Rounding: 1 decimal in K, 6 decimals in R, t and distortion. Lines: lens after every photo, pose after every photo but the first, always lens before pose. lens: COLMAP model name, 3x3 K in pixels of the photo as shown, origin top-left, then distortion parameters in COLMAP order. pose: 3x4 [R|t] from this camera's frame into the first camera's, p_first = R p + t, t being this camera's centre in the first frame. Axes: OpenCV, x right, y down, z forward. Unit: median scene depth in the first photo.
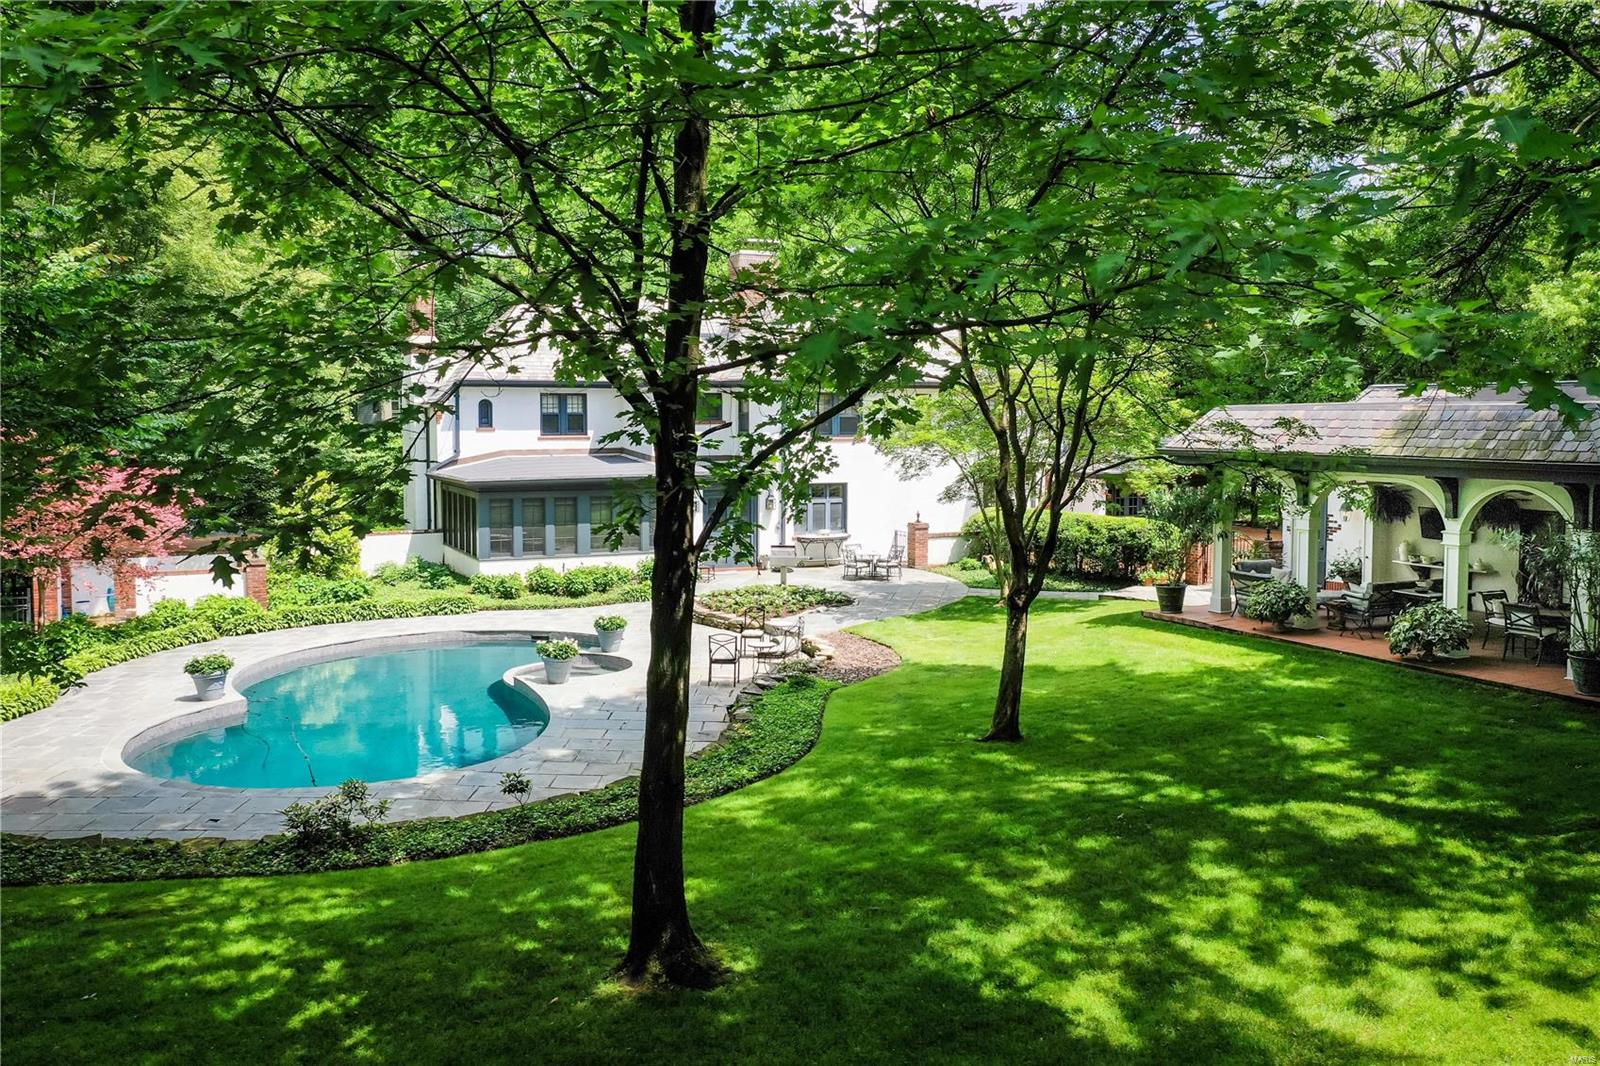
lens RADIAL K [[1295.8, 0, 804.9], [0, 1295.8, 485.7], [0, 0, 1]] dist [0.002003, -0.007379]
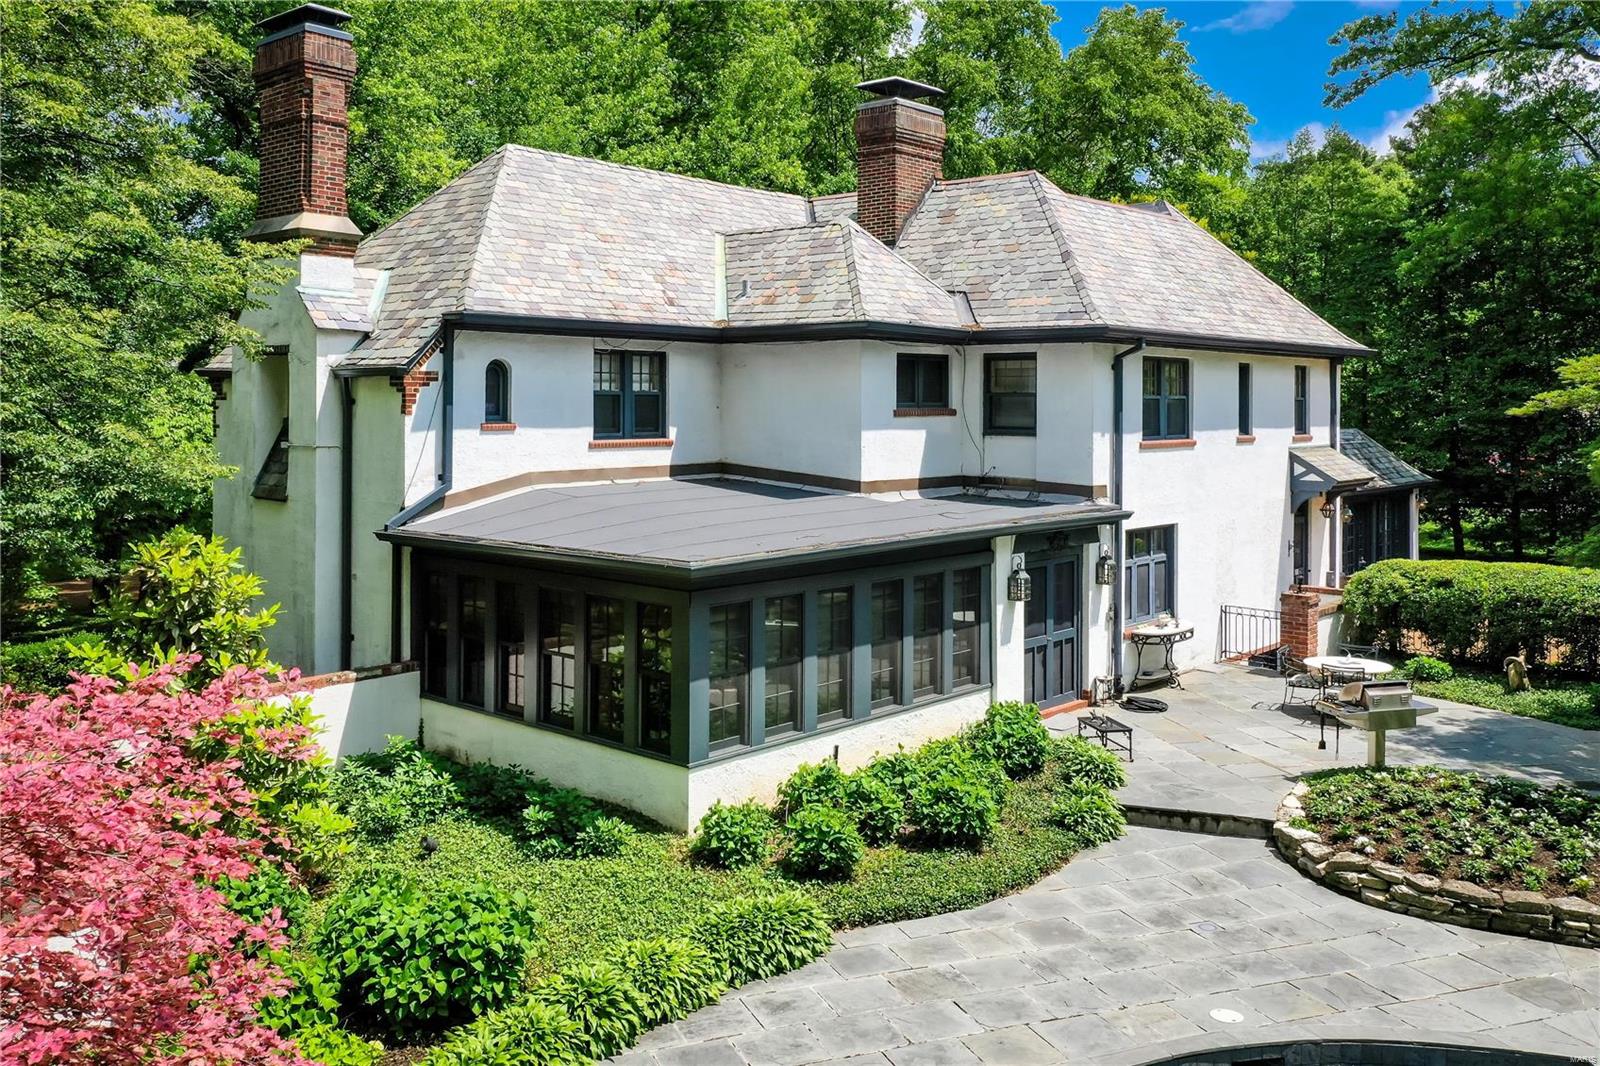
lens RADIAL K [[1351.9, 0, 746.8], [0, 1351.9, 402.6], [0, 0, 1]] dist [0.001121, -0.002275]
pose [[0.934901, 0.003918, 0.354886, -0.343520], [0.015061, 0.998600, -0.050702, -0.027800], [-0.354588, 0.052746, 0.933534, 0.550258]]
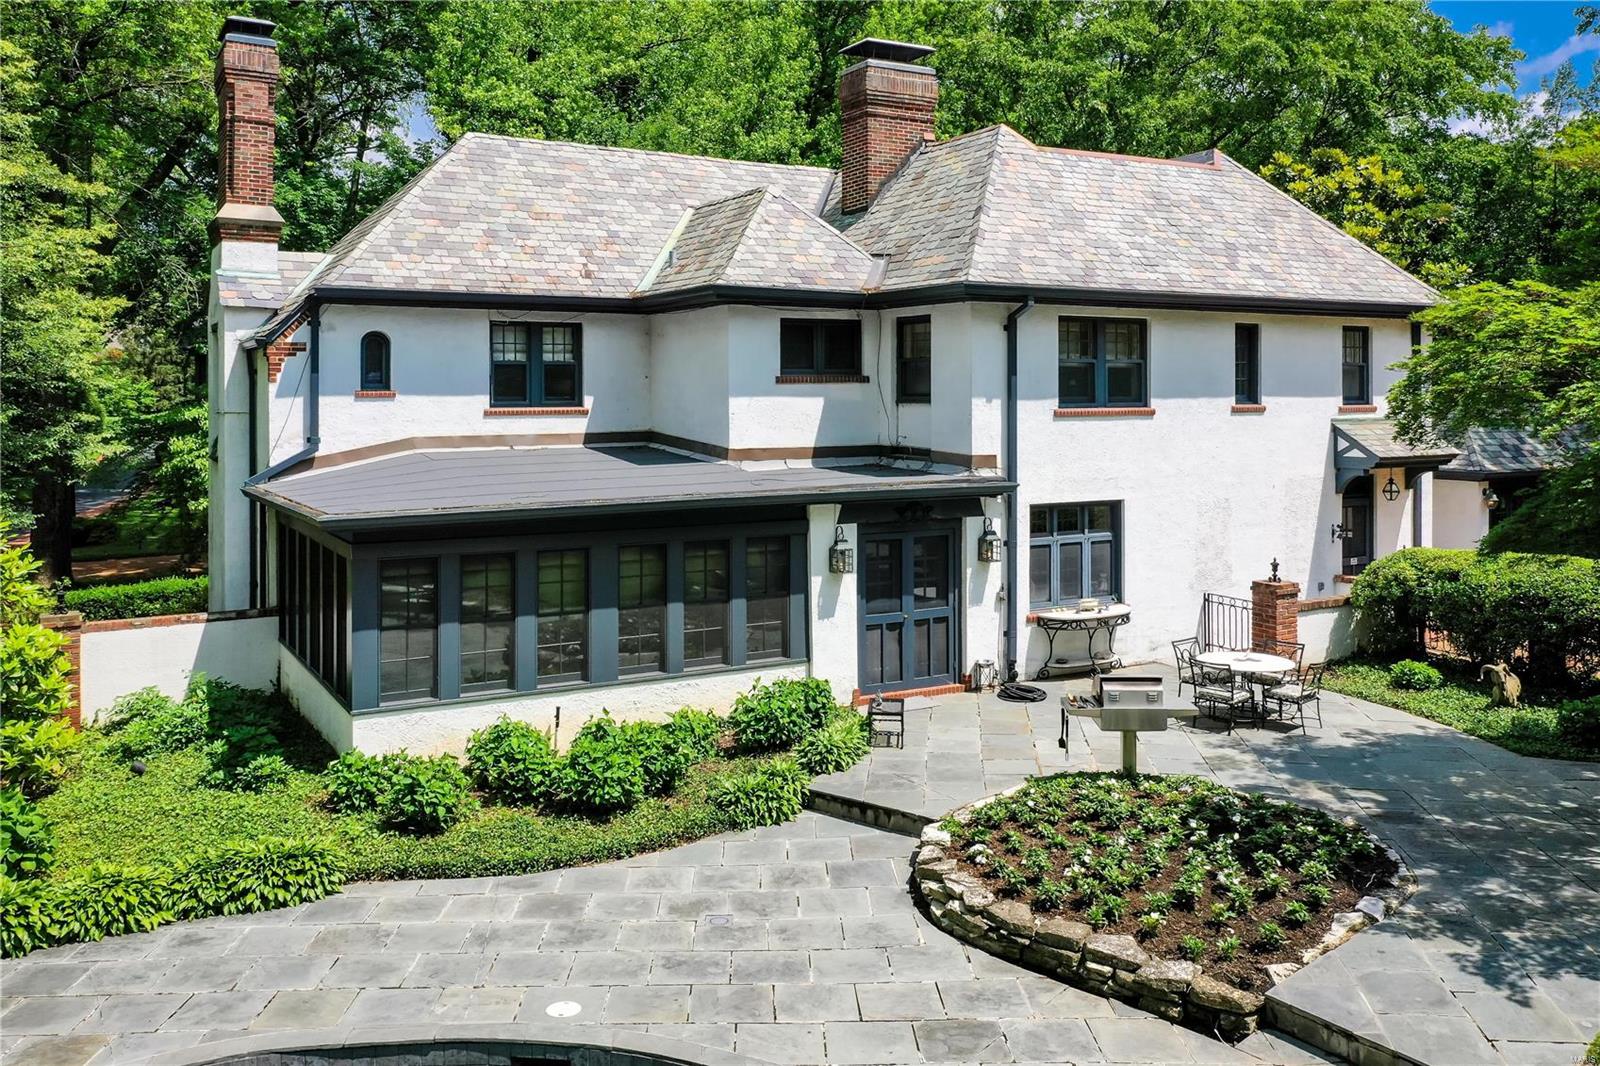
lens RADIAL K [[1295.8, 0, 783.1], [0, 1295.8, 400.3], [0, 0, 1]] dist [0.002003, -0.007379]
pose [[0.998526, -0.002822, 0.054197, -0.125687], [0.005521, 0.998748, -0.049709, -0.017084], [-0.053989, 0.049935, 0.997292, 0.529636]]
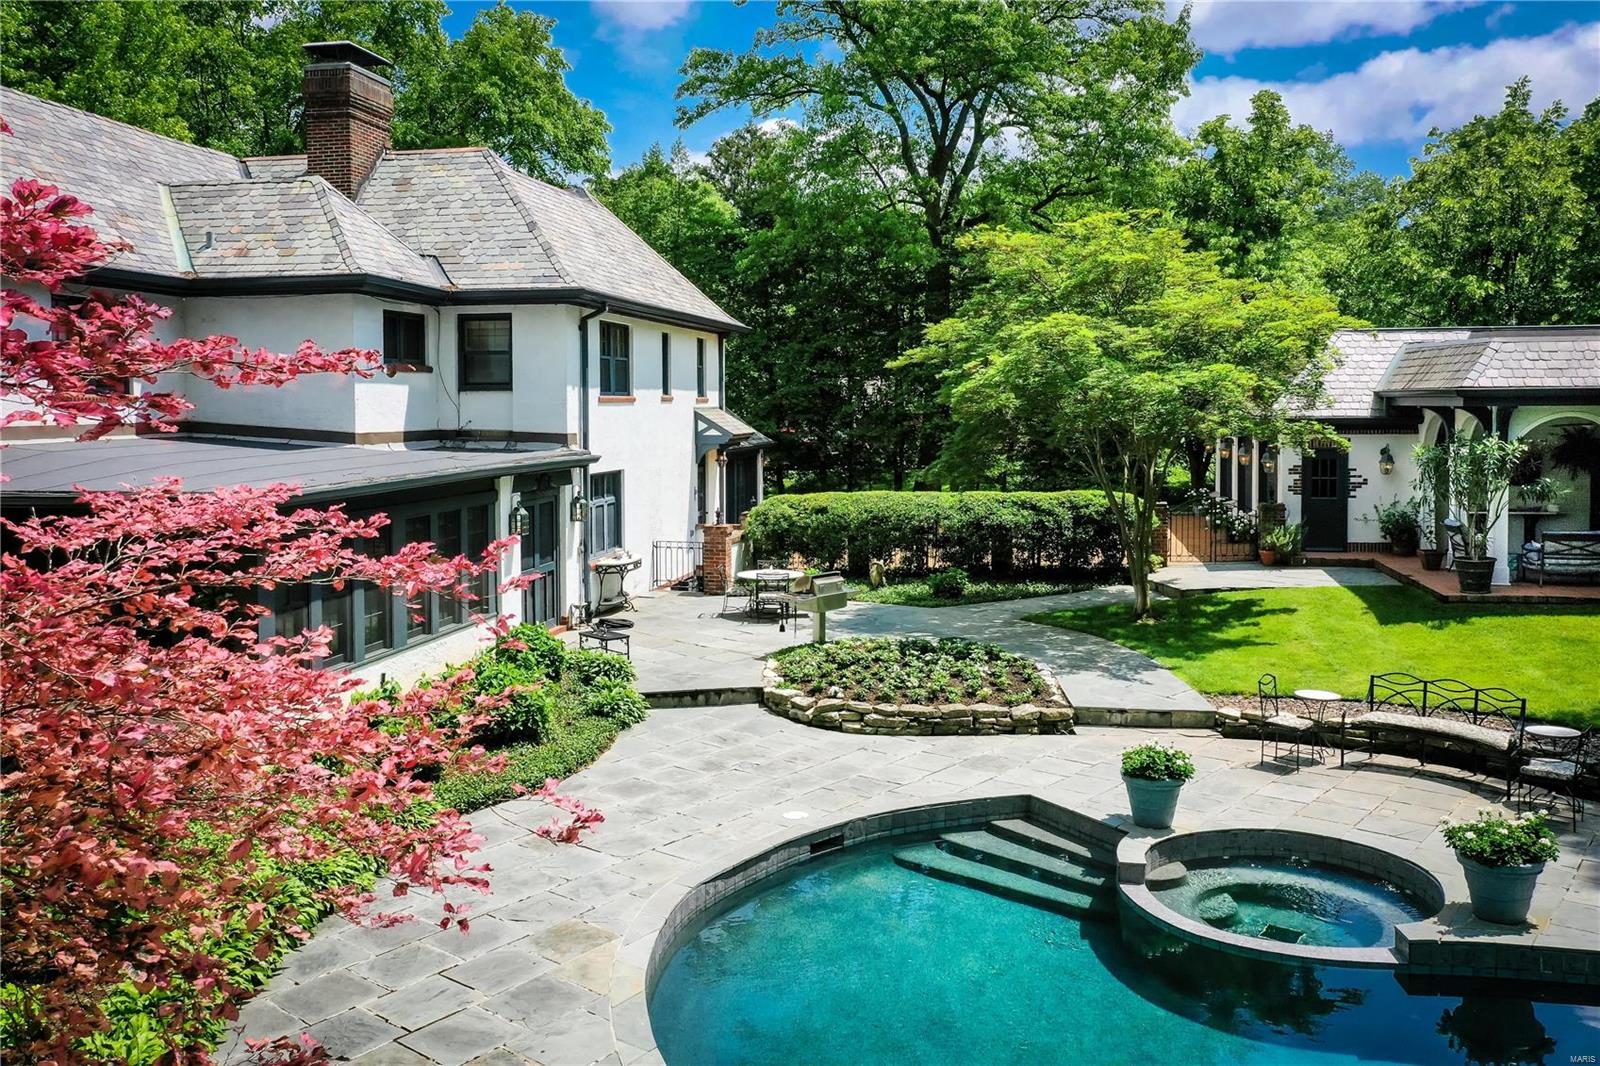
lens RADIAL K [[1295.8, 0, 786.8], [0, 1295.8, 453.7], [0, 0, 1]] dist [0.002003, -0.007379]
pose [[0.620902, -0.032791, 0.783202, -0.411456], [0.047497, 0.998863, 0.004166, -0.009302], [-0.782448, 0.034613, 0.621753, 0.571920]]
